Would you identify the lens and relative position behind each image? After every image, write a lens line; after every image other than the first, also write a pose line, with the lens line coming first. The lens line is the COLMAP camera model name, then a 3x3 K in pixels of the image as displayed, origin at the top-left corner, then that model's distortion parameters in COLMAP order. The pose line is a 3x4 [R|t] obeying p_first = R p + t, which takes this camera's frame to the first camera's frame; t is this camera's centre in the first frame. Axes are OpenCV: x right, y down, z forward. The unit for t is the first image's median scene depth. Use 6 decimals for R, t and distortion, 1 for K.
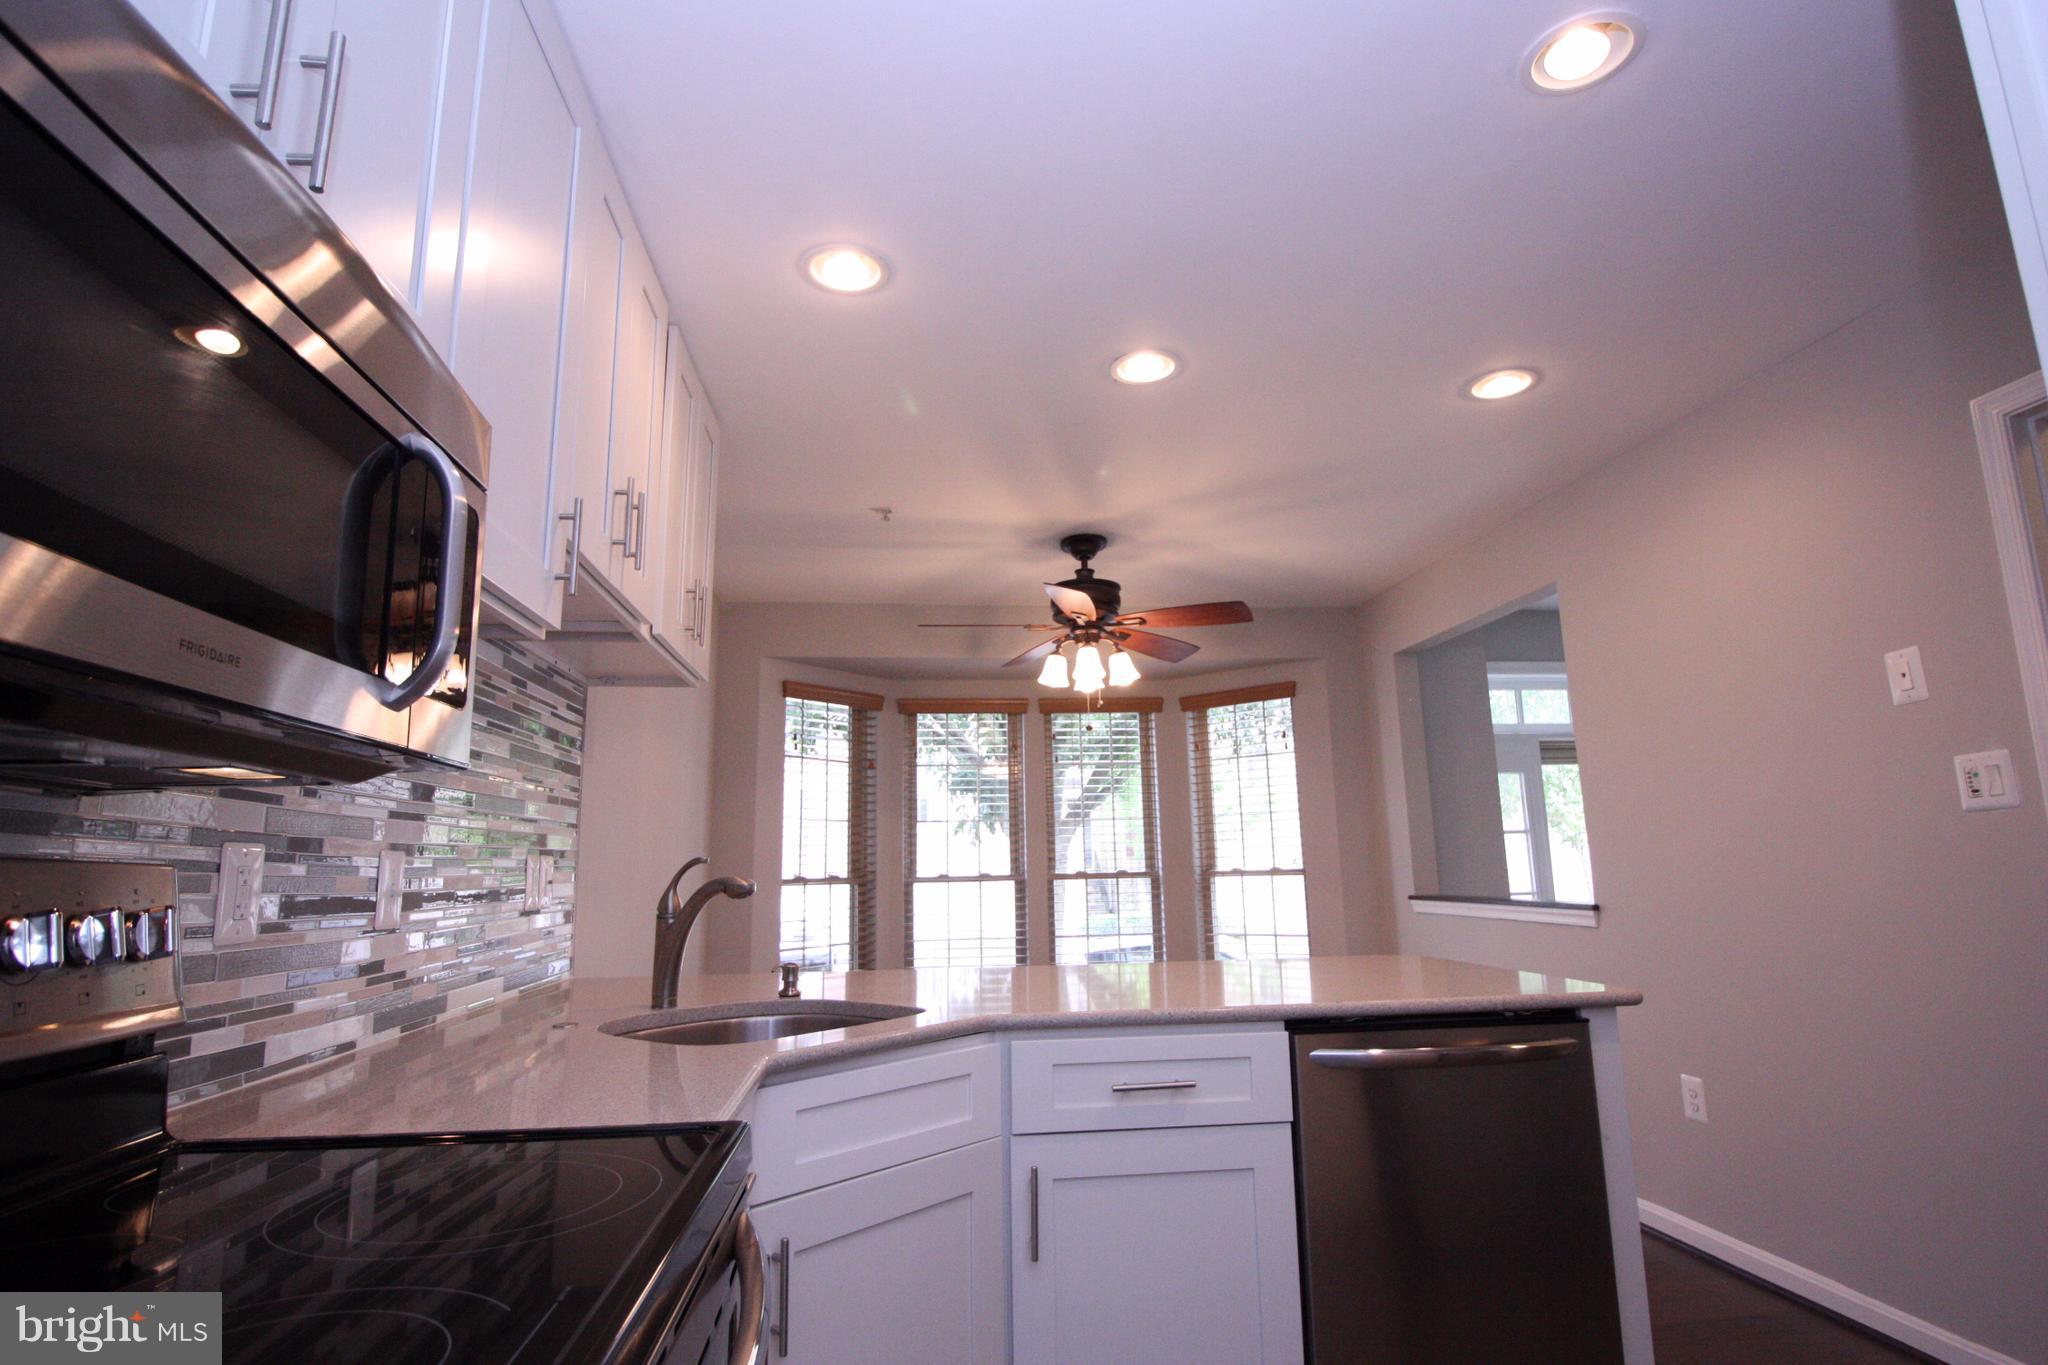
lens RADIAL K [[1058.9, 0, 1028.4], [0, 1058.9, 670.8], [0, 0, 1]] dist [0.002735, -0.009402]
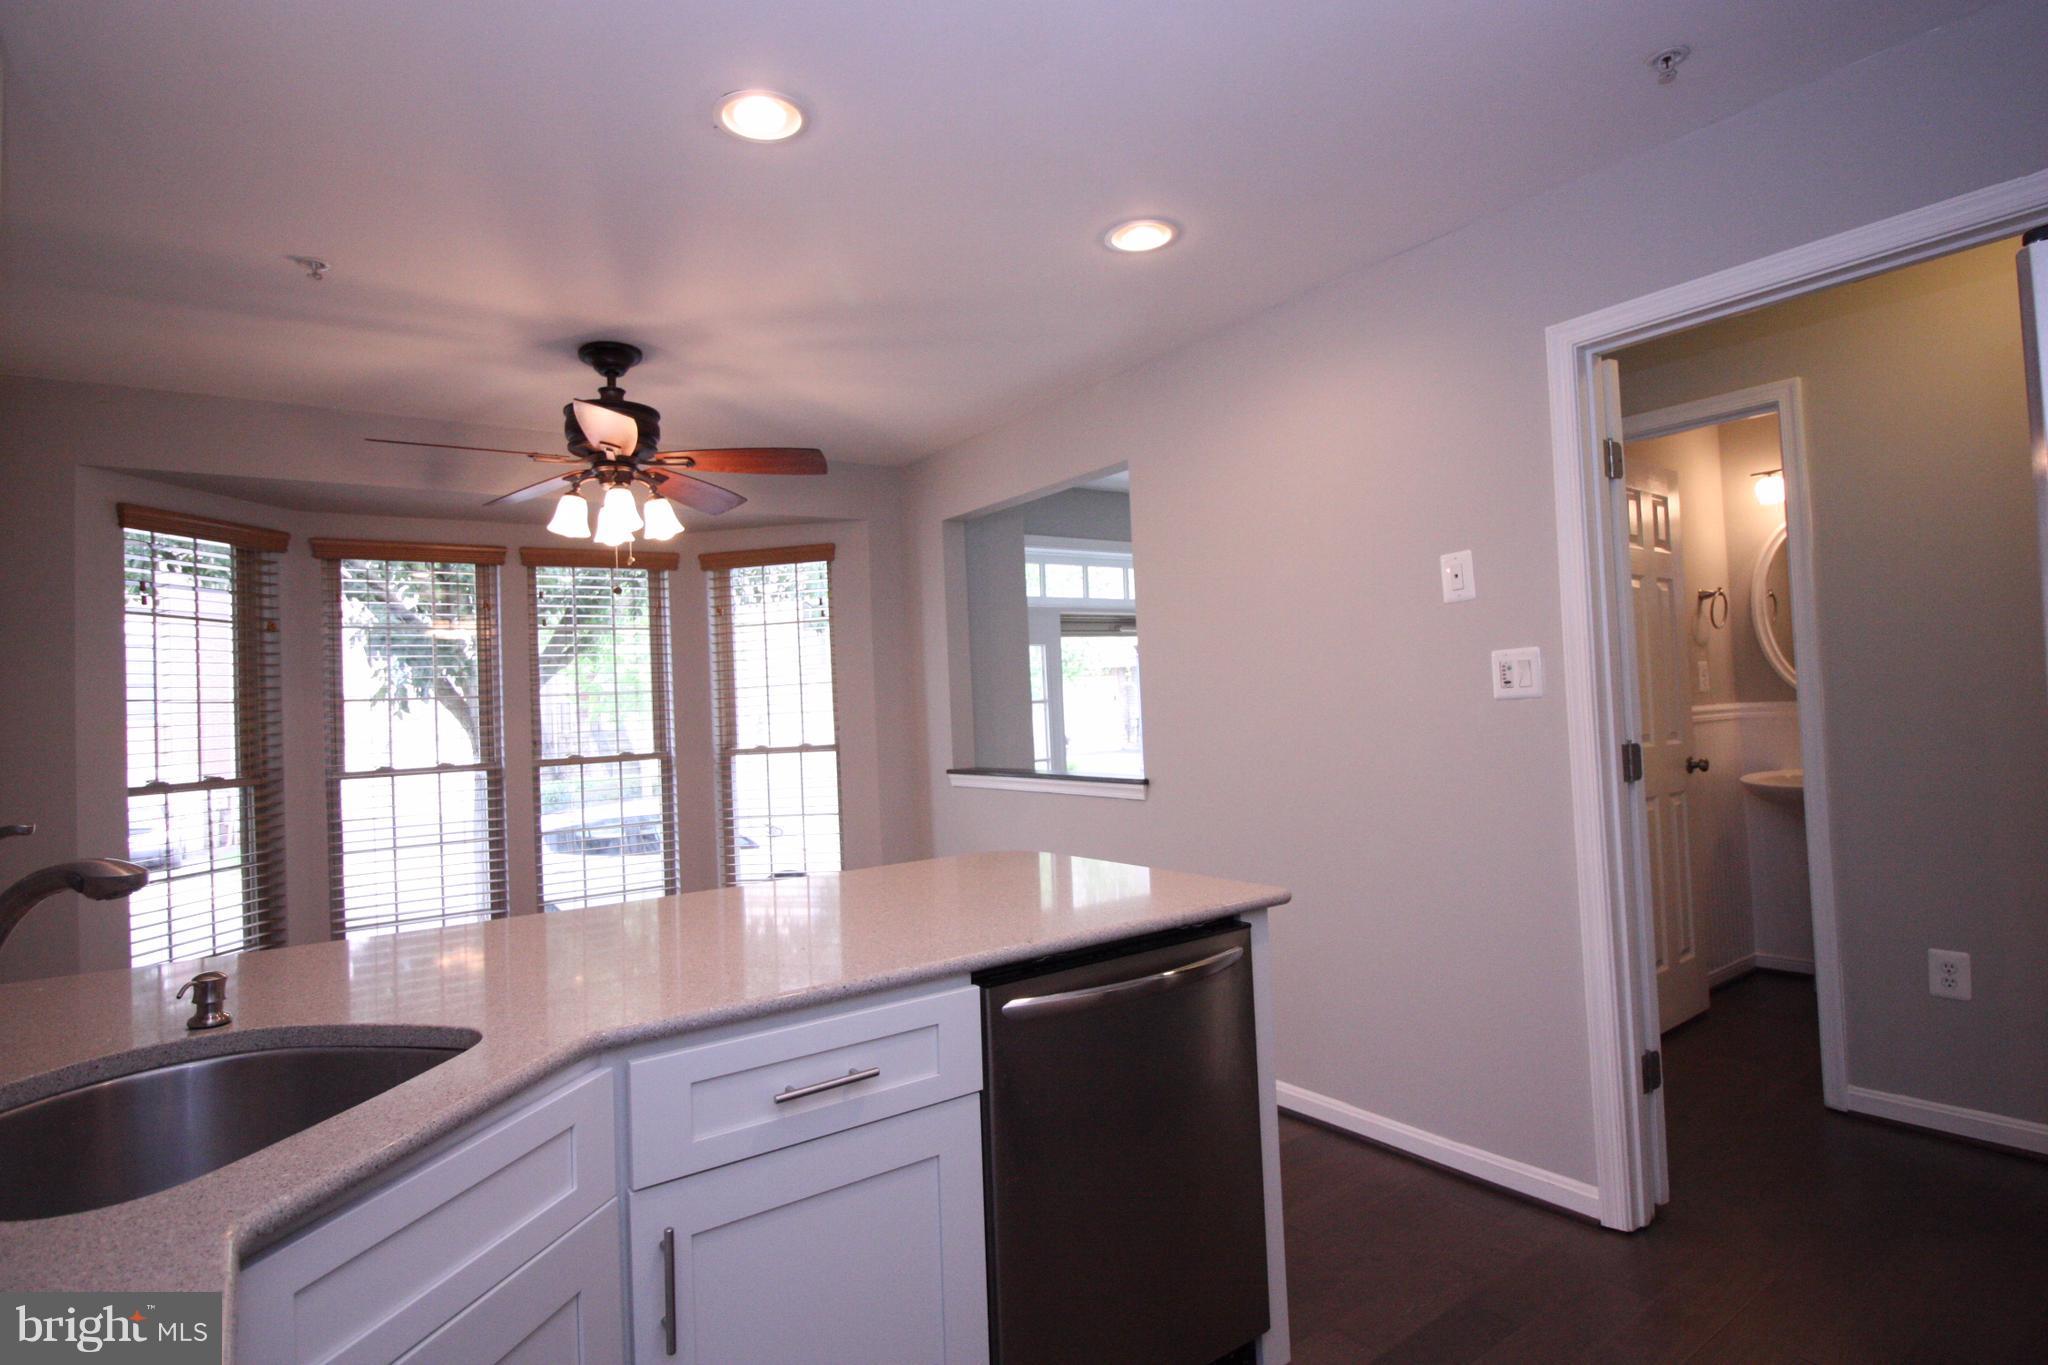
lens RADIAL K [[1058.9, 0, 1028.4], [0, 1058.9, 670.8], [0, 0, 1]] dist [0.002735, -0.009402]
pose [[0.875863, -0.003449, 0.482548, -0.050656], [-0.062184, 0.990830, 0.119951, -0.001435], [-0.478537, -0.135067, 0.867617, 0.128715]]
